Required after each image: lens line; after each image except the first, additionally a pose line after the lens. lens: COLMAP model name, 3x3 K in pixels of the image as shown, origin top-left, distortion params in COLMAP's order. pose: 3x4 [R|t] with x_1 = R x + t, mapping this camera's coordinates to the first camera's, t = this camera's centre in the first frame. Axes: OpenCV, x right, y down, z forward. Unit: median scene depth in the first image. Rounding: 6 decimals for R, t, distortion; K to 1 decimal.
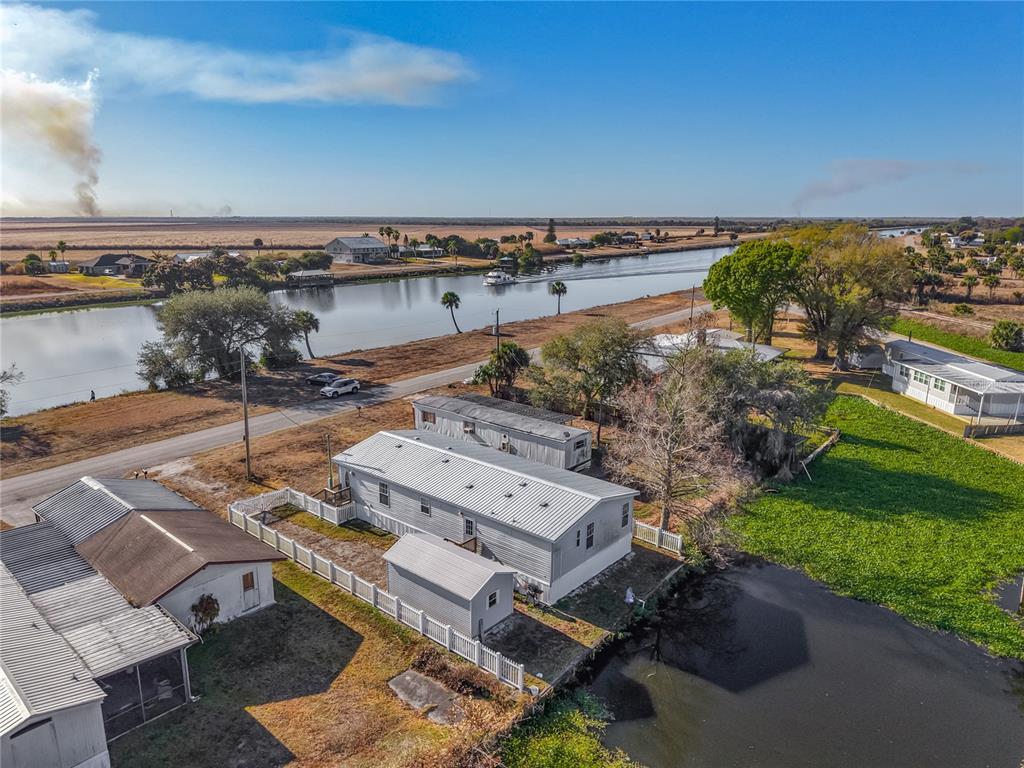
lens RADIAL K [[664.5, 0, 512.0], [0, 664.5, 384.0], [0, 0, 1]] dist [0.035591, -0.047321]
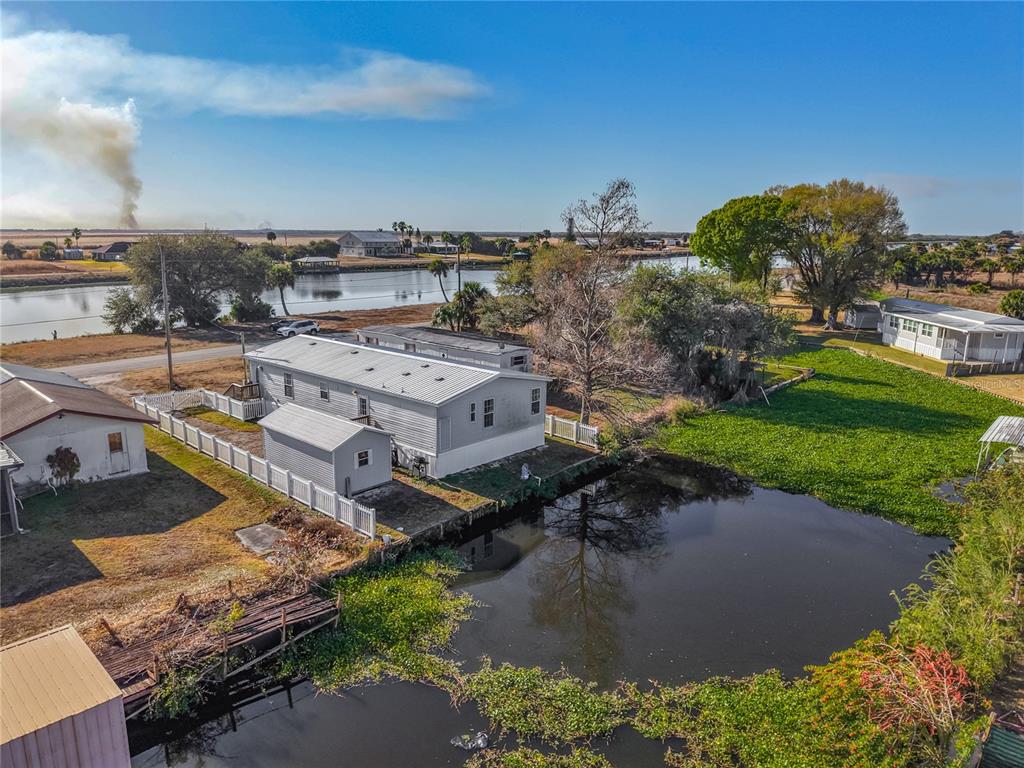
lens RADIAL K [[672.2, 0, 512.0], [0, 672.2, 384.0], [0, 0, 1]] dist [0.023249, -0.059729]
pose [[0.999150, 0.008652, -0.040299, 0.155854], [-0.009416, 0.999779, -0.018803, 0.169736], [0.040127, 0.019166, 0.999011, 0.049955]]
